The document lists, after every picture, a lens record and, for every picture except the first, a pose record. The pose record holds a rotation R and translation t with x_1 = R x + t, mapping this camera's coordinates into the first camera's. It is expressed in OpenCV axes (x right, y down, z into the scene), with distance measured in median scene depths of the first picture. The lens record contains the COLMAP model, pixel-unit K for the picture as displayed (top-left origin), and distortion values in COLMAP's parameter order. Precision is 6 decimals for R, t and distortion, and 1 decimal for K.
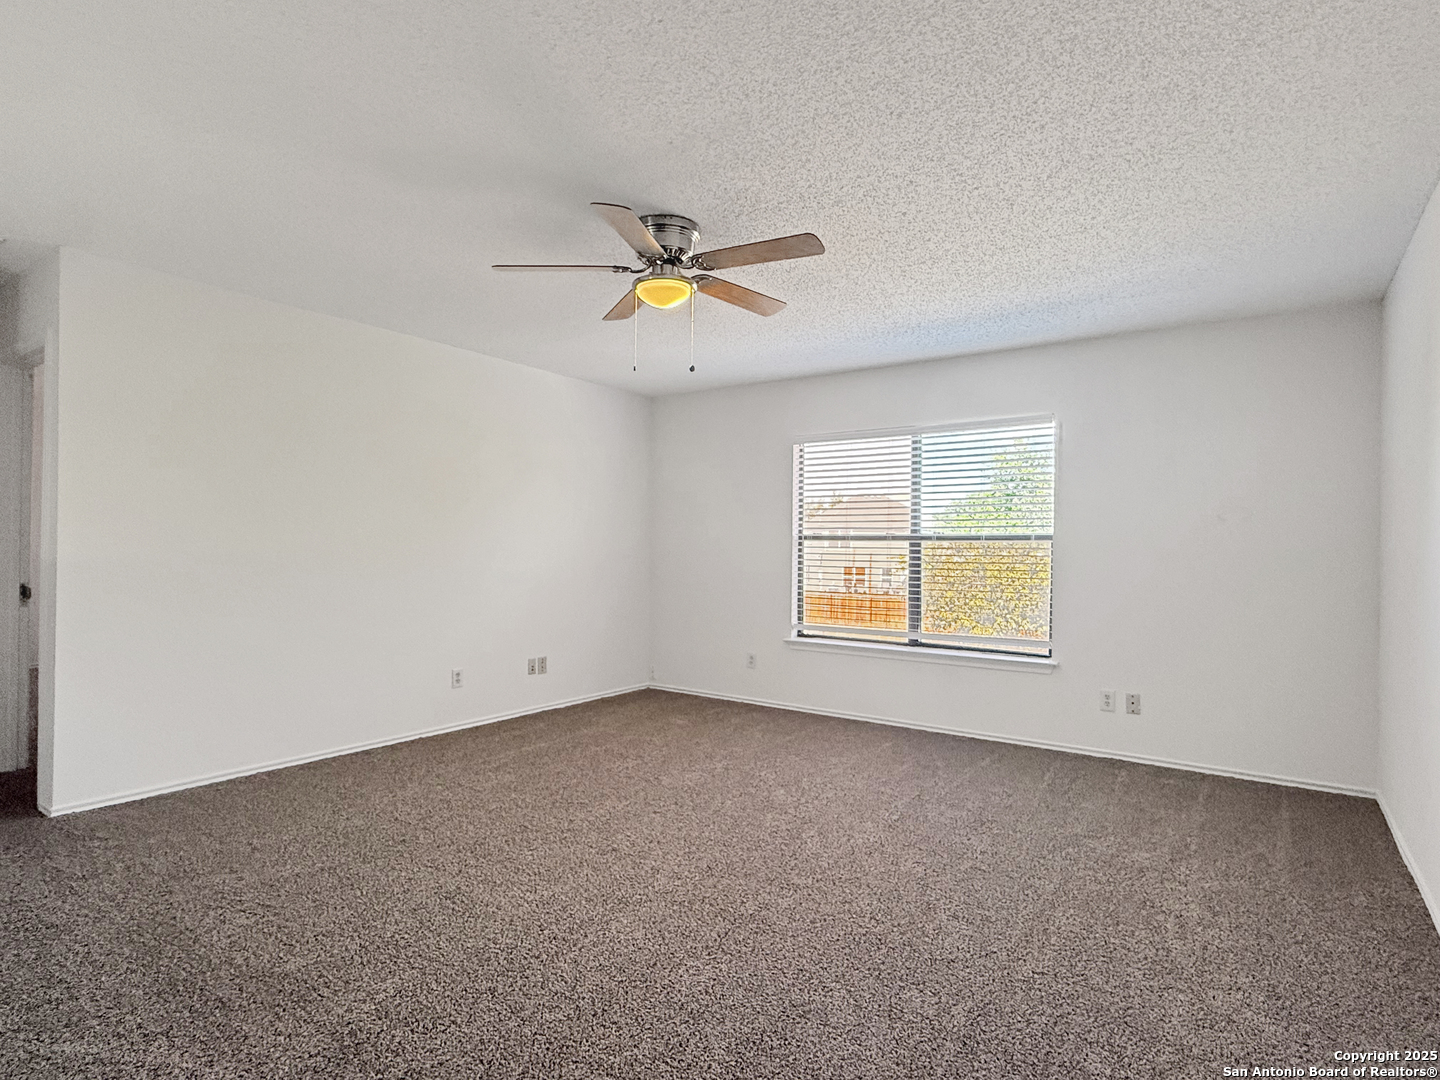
lens RADIAL K [[768.7, 0, 720.0], [0, 768.7, 540.0], [0, 0, 1]] dist [-0.000914, -0.000429]
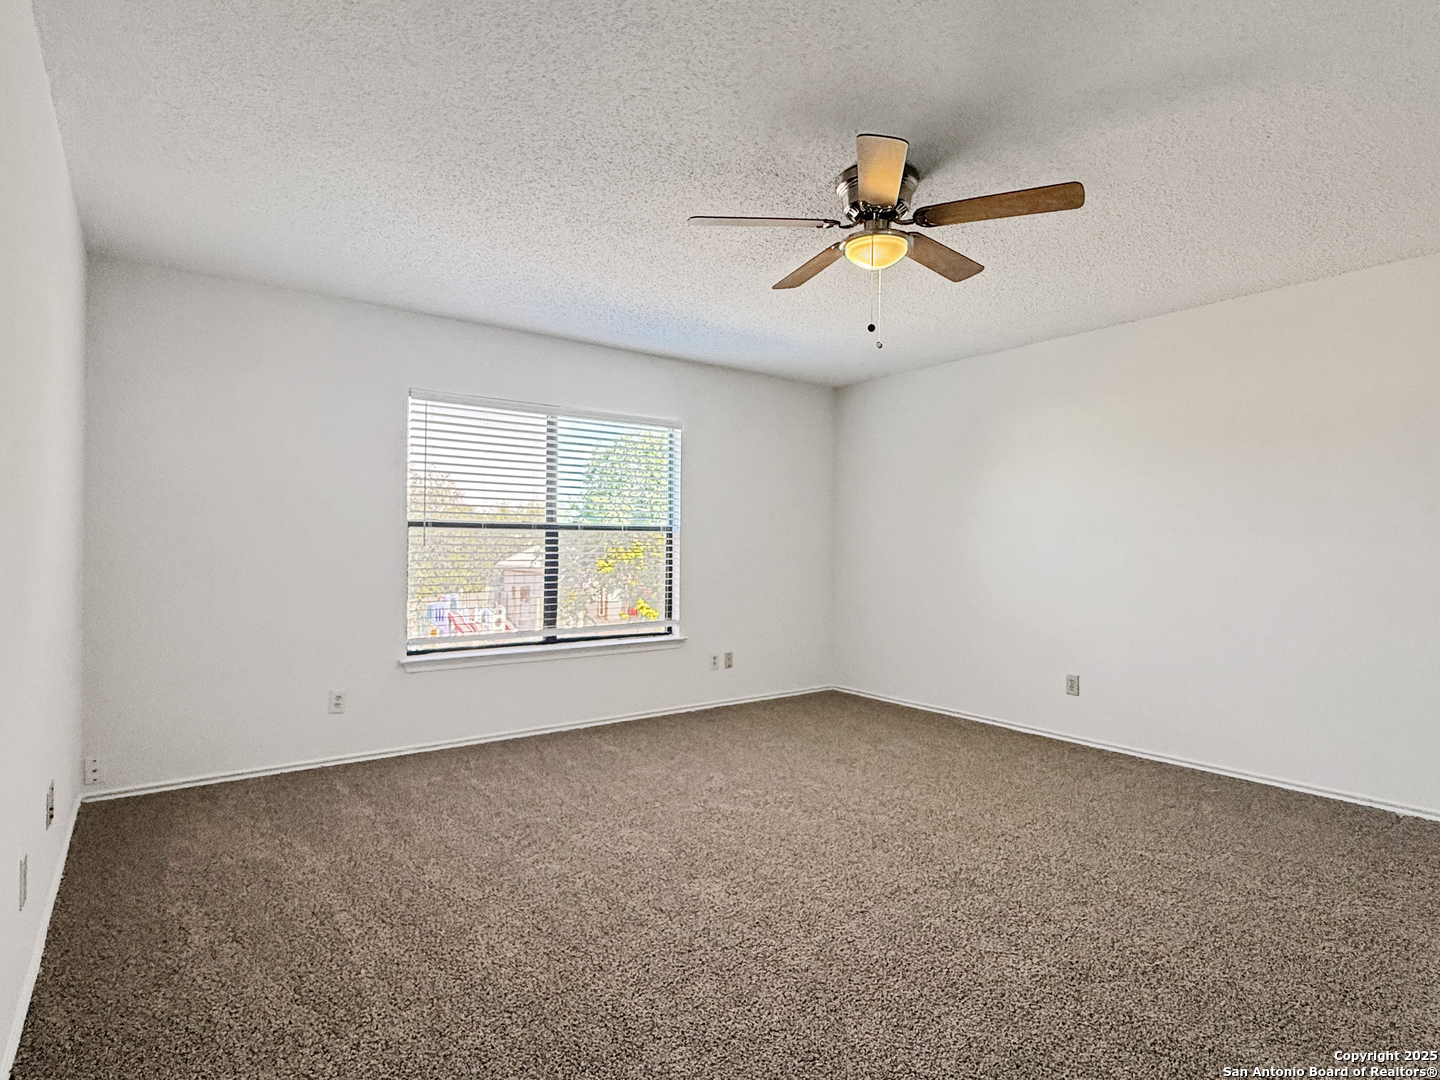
lens RADIAL K [[768.7, 0, 720.0], [0, 768.7, 540.0], [0, 0, 1]] dist [-0.000914, -0.000429]
pose [[0.303240, -0.003773, 0.952907, -0.567798], [-0.009887, 0.999926, 0.007106, 0.004619], [-0.952863, -0.011576, 0.303181, 0.525953]]
